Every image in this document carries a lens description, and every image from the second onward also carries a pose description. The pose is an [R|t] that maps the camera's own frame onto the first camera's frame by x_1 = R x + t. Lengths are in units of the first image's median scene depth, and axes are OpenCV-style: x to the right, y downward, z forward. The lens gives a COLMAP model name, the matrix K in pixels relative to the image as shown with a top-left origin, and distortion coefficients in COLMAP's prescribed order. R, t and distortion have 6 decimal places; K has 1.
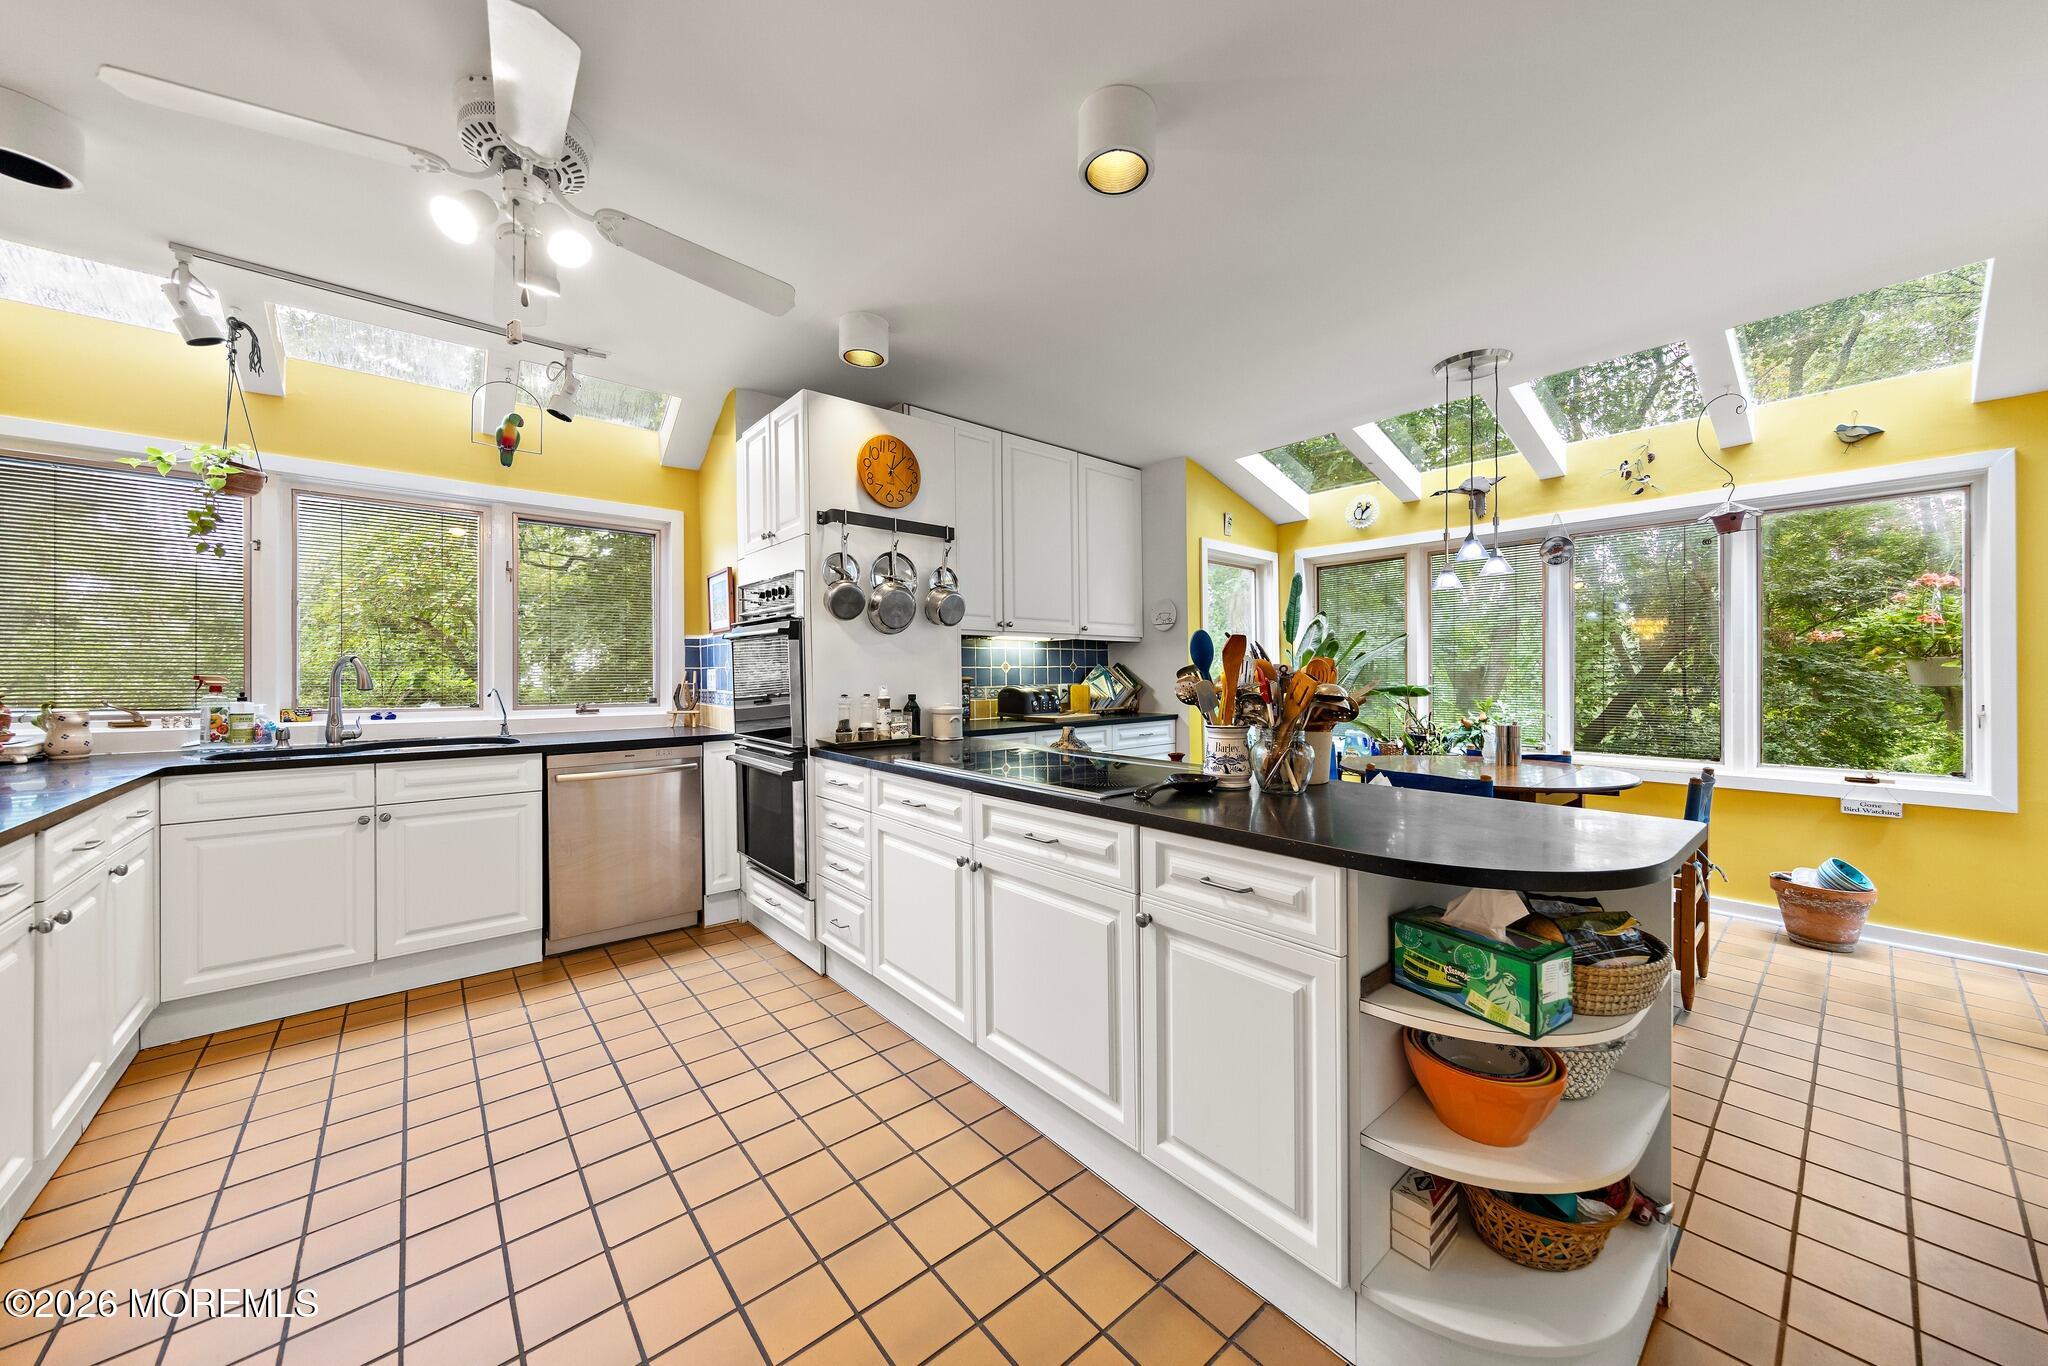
lens RADIAL K [[730.0, 0, 1035.3], [0, 730.0, 675.4], [0, 0, 1]] dist [0.018191, -0.001955]
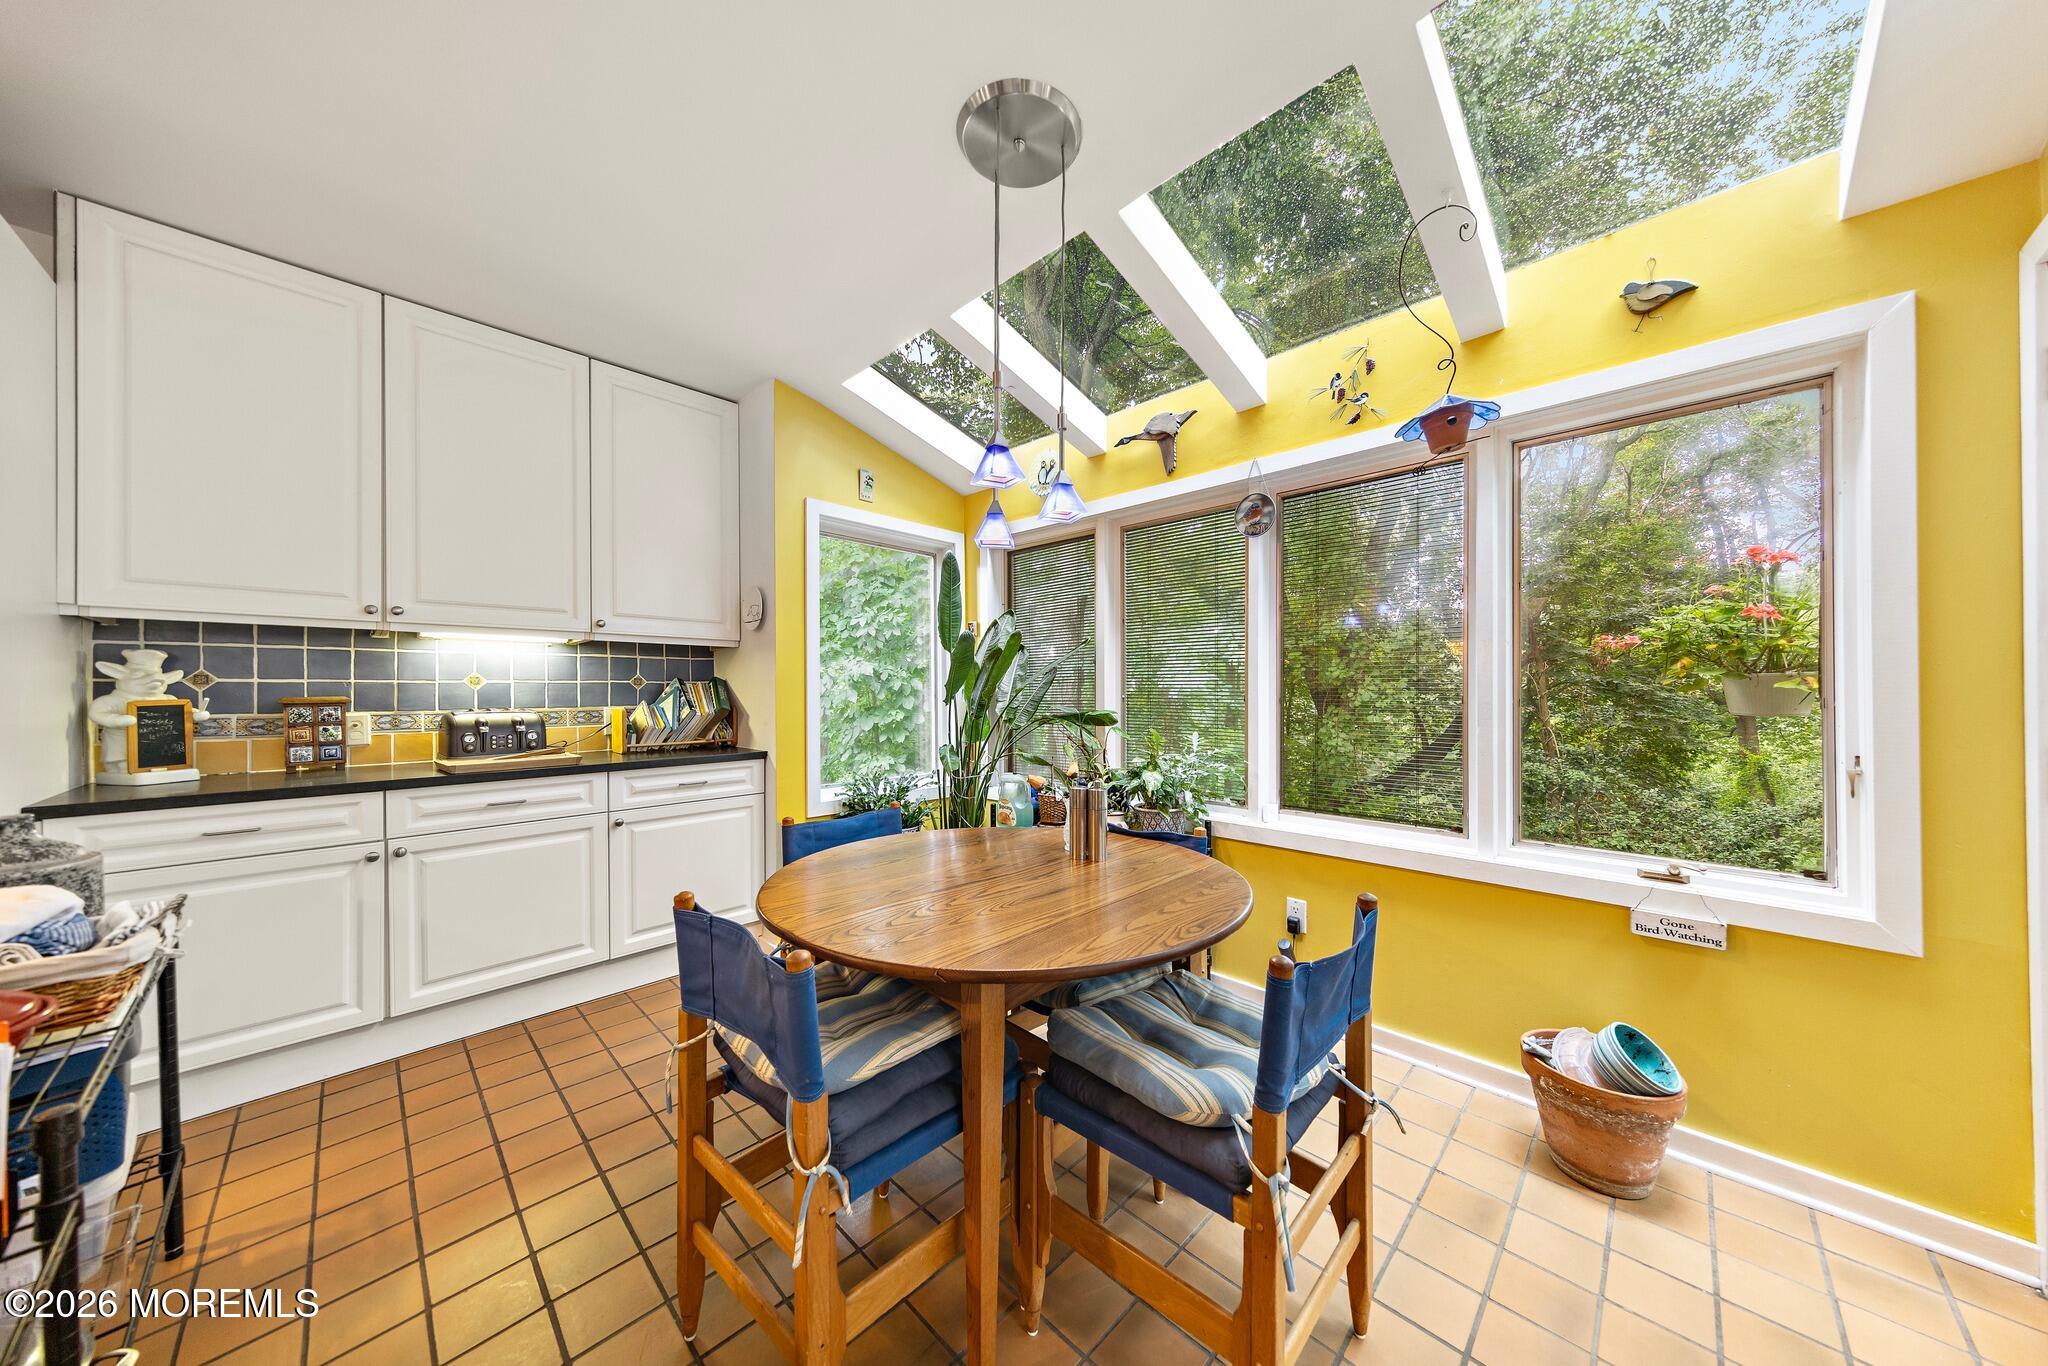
lens RADIAL K [[652.1, 0, 1041.7], [0, 652.1, 688.4], [0, 0, 1]] dist [0.010369, -0.000076]
pose [[0.997157, 0.005196, 0.075176, 0.502192], [-0.004726, 0.999968, -0.006428, -0.004405], [-0.075207, 0.006055, 0.997150, 0.446507]]
